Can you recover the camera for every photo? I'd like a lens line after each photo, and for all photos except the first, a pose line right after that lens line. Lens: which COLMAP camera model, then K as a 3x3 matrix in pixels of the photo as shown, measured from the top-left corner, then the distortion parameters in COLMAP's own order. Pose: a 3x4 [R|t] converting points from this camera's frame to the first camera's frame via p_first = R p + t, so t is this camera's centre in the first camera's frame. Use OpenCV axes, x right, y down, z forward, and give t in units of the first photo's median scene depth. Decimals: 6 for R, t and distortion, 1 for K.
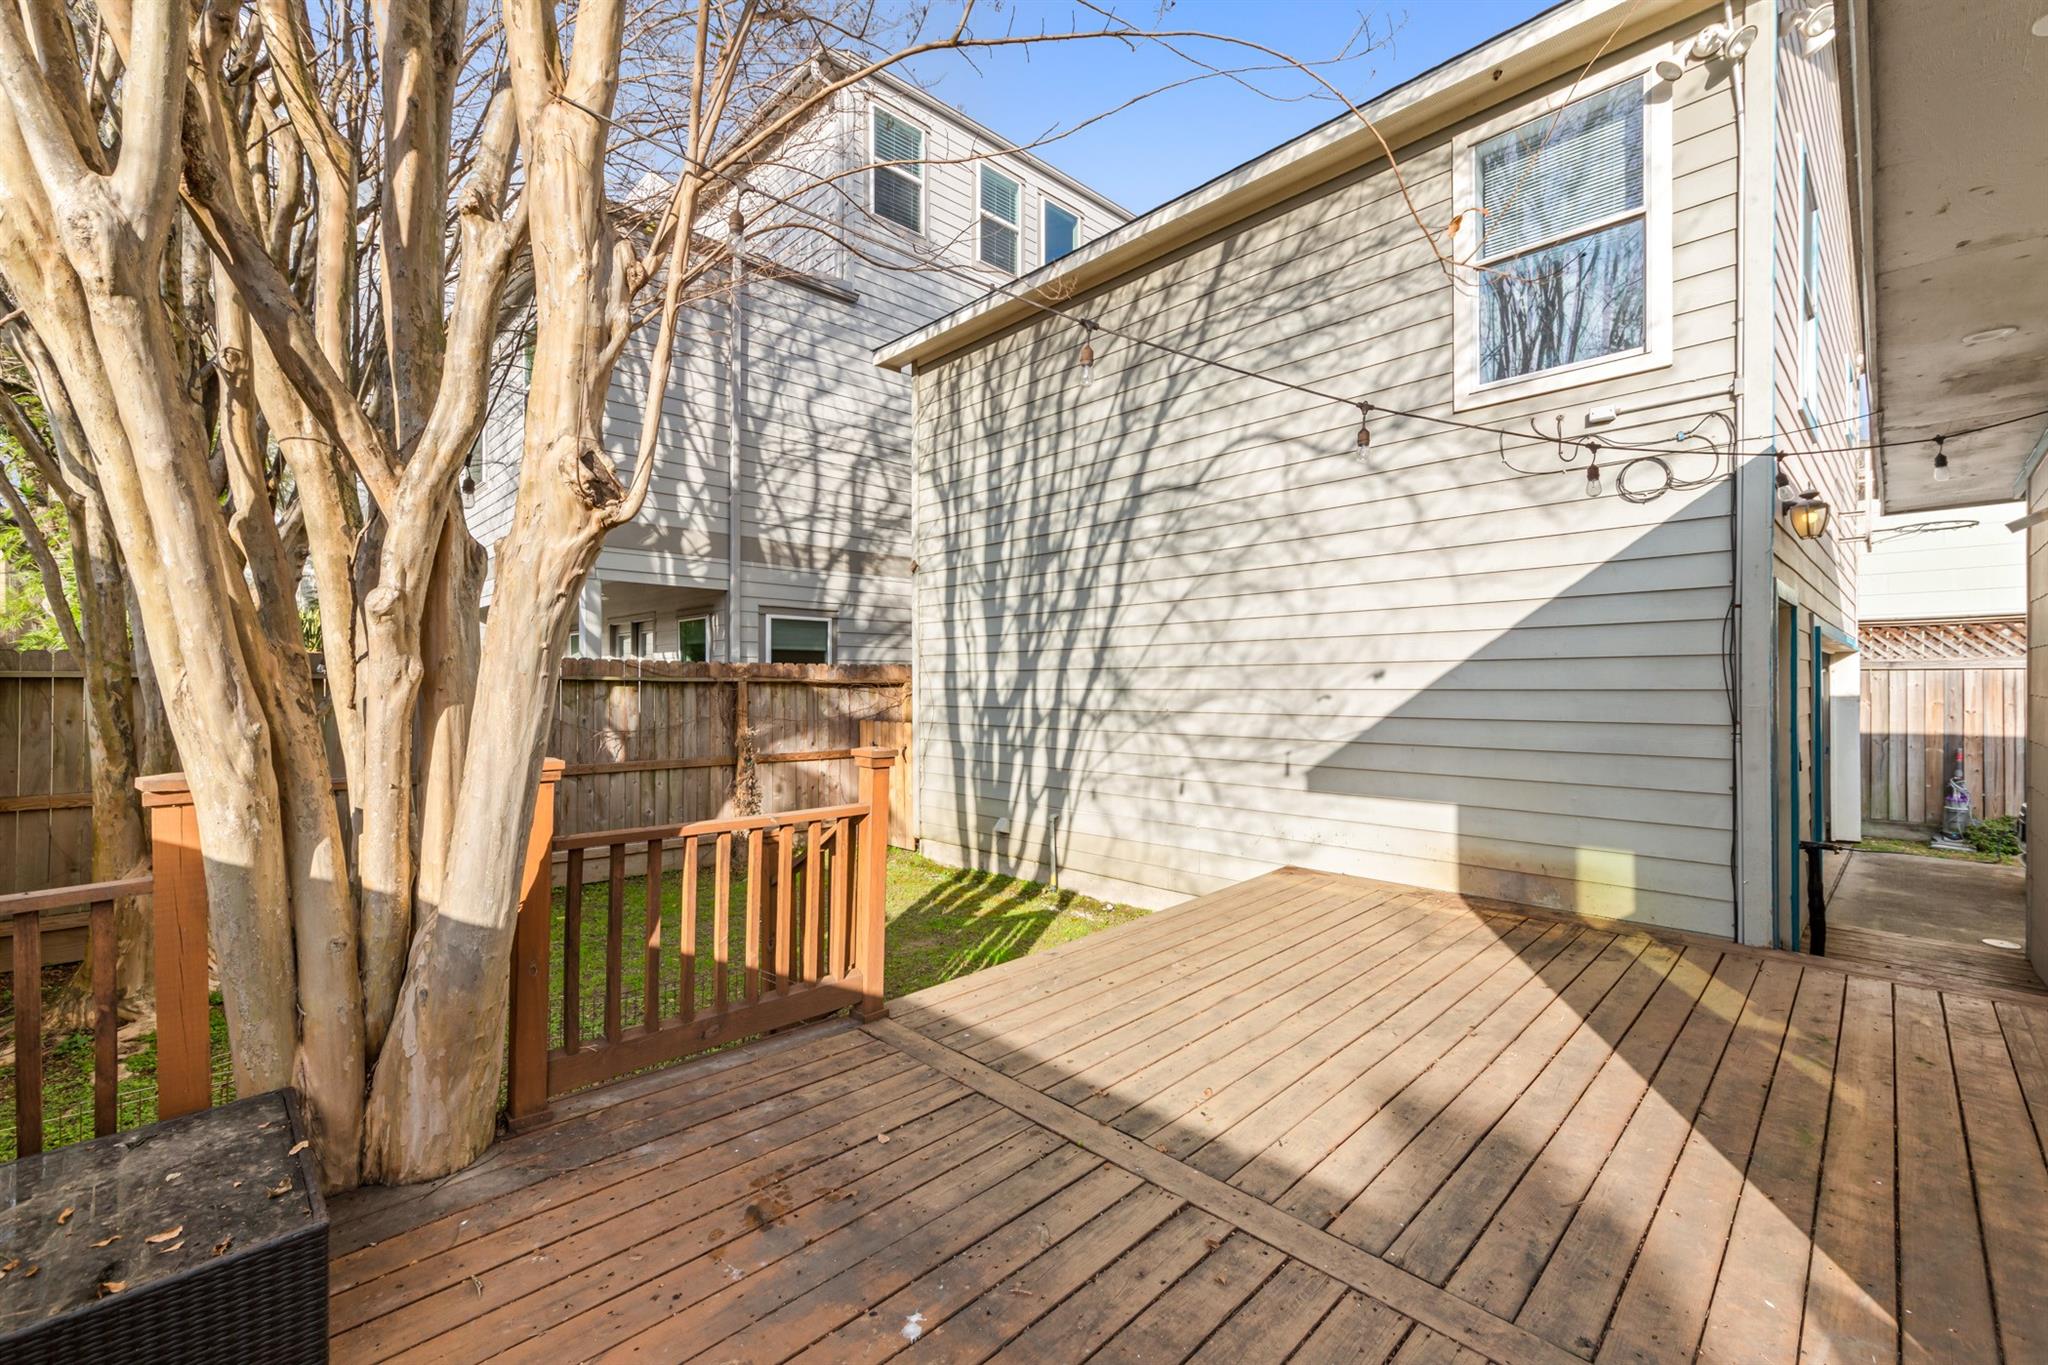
lens RADIAL K [[857.4, 0, 1035.1], [0, 857.4, 683.1], [0, 0, 1]] dist [0.001542, 0.000215]
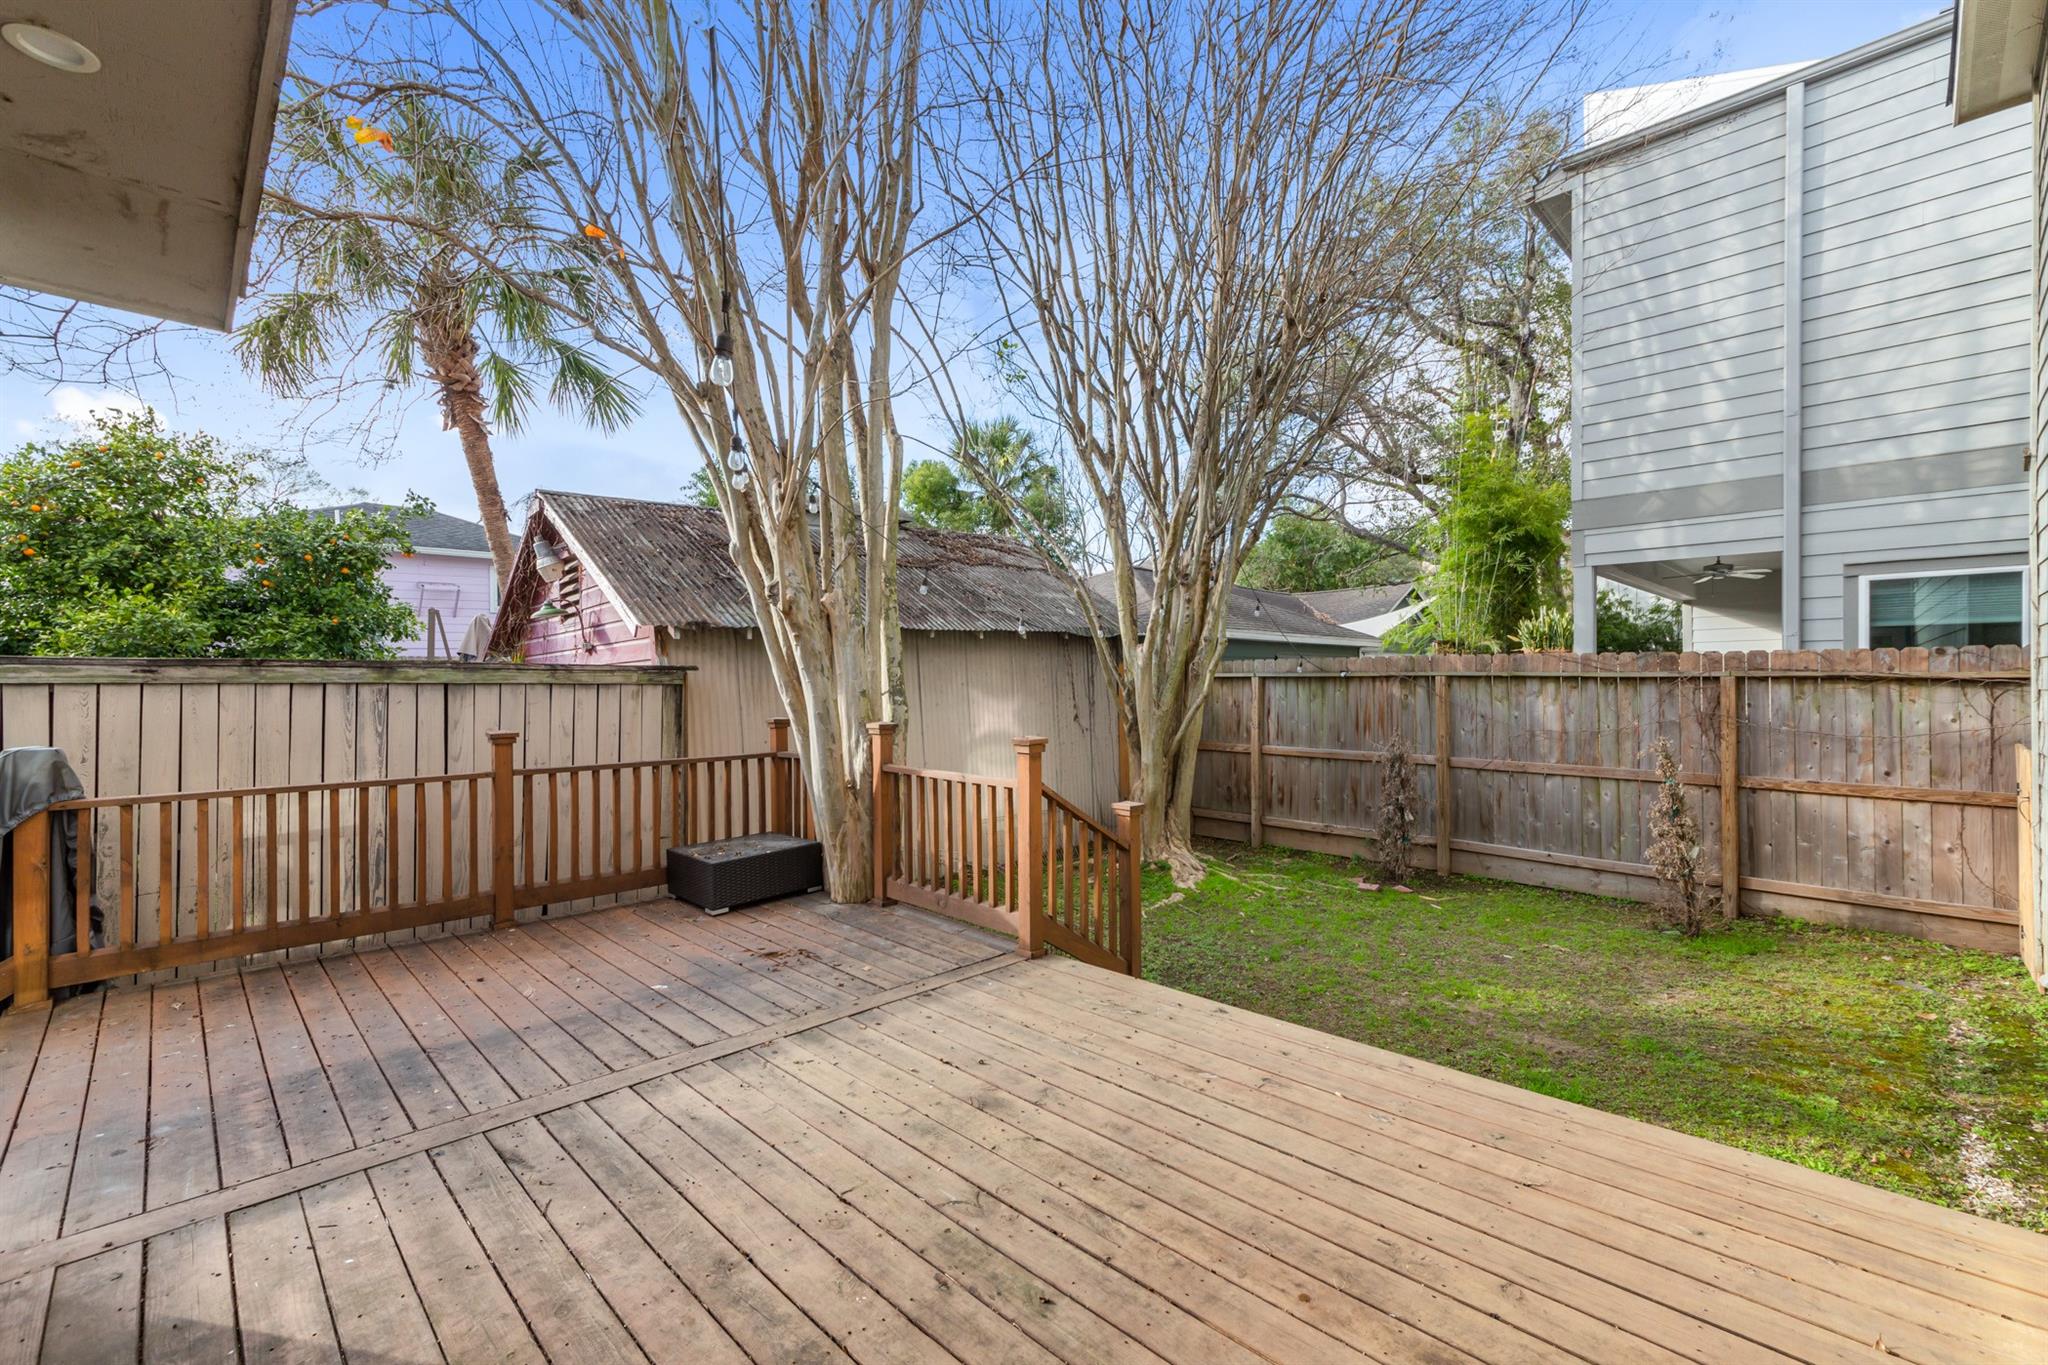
lens RADIAL K [[857.4, 0, 1035.1], [0, 857.4, 683.1], [0, 0, 1]] dist [0.001542, 0.000215]
pose [[0.006839, 0.005222, -0.999963, 1.345083], [0.005792, 0.999969, 0.005262, -0.011702], [0.999960, -0.005828, 0.006808, 1.291154]]
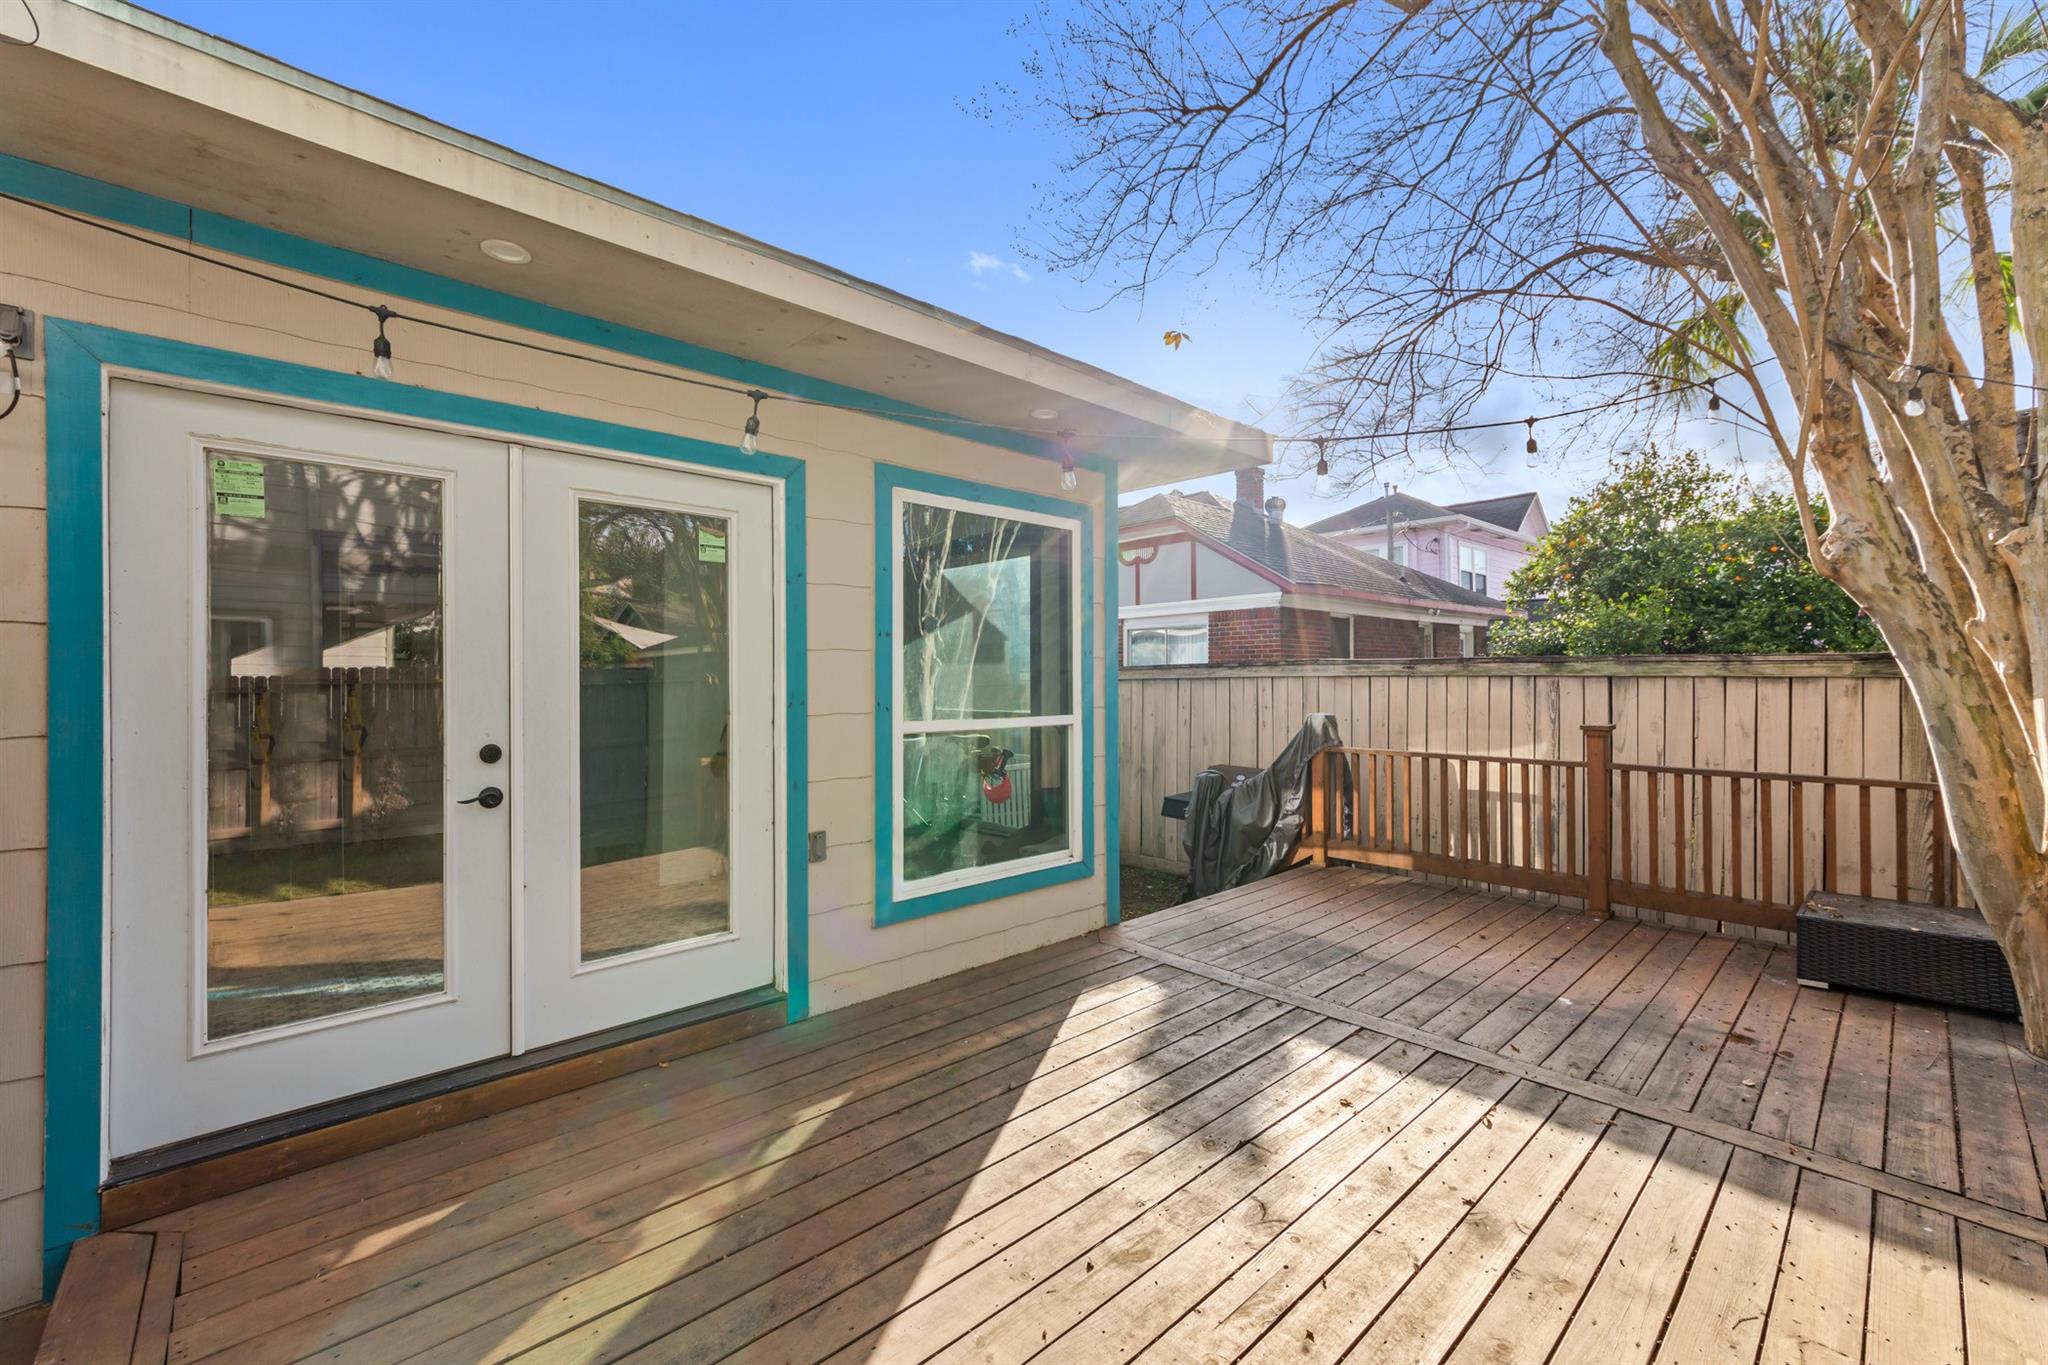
lens RADIAL K [[857.3, 0, 1024.0], [0, 857.3, 682.5], [0, 0, 1]] dist [0.003690, 0.000945]
pose [[-0.999276, 0.007800, 0.037245, 0.707491], [0.008047, 0.999947, 0.006477, -0.018037], [-0.037192, 0.006772, -0.999285, 2.055190]]
